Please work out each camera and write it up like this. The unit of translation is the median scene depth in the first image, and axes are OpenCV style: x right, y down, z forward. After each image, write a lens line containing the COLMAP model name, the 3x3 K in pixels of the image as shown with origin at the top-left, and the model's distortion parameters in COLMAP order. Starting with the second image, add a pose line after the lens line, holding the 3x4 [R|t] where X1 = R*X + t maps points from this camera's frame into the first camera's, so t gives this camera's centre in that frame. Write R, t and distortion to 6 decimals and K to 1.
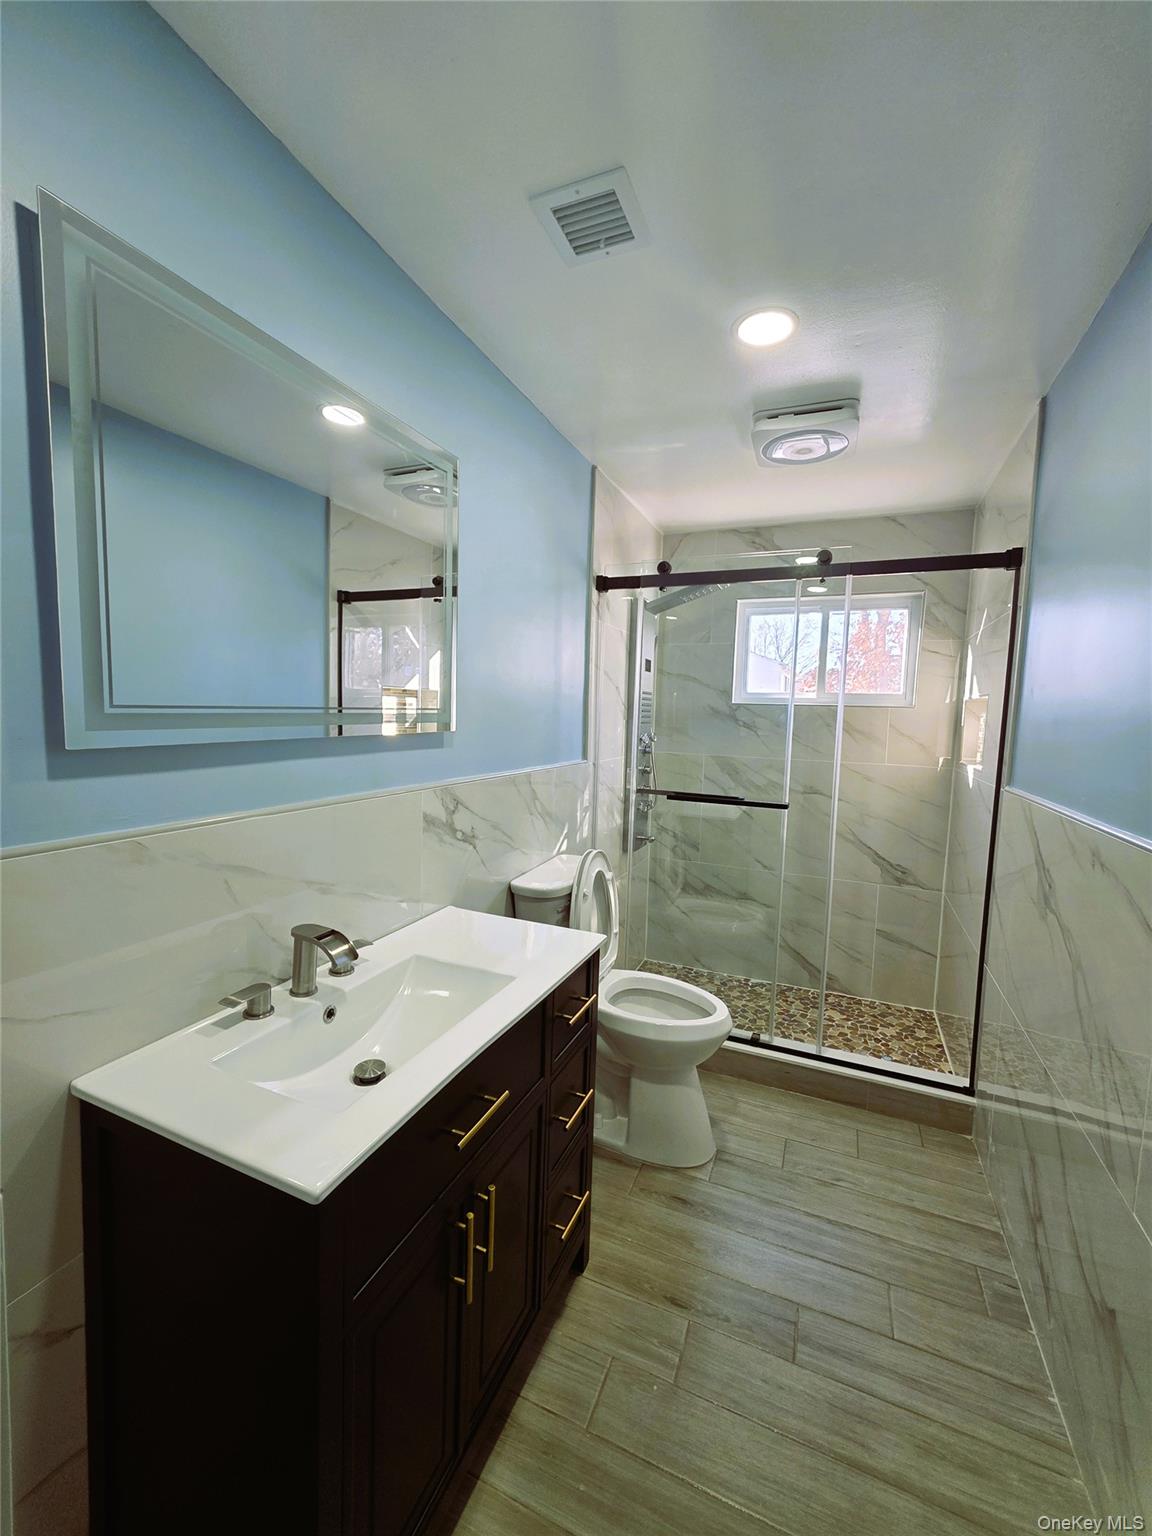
lens RADIAL K [[611.8, 0, 576.7], [0, 611.8, 762.5], [0, 0, 1]] dist [0.000696, 0.000054]
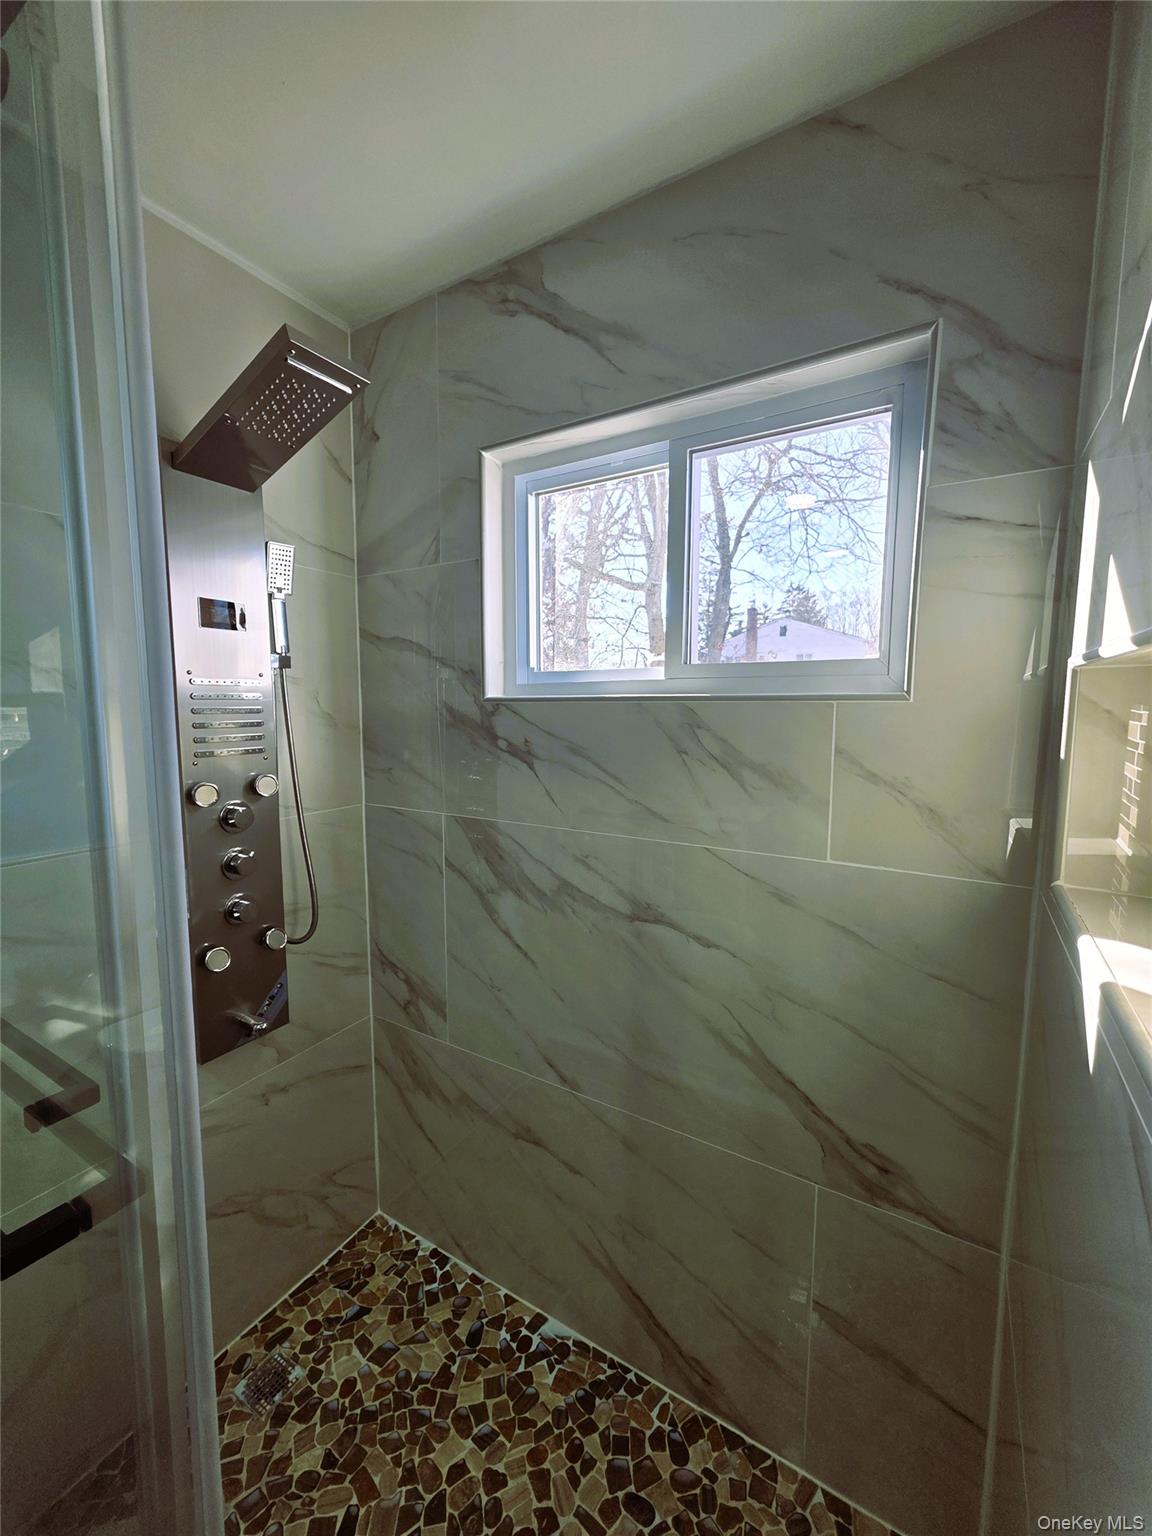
lens RADIAL K [[610.1, 0, 576.0], [0, 610.1, 768.0], [0, 0, 1]] dist [0.000107, -0.000044]
pose [[0.989822, -0.013227, -0.141698, 0.402518], [0.016310, 0.999654, 0.020614, -0.058638], [0.141376, -0.022716, 0.989695, 0.619912]]
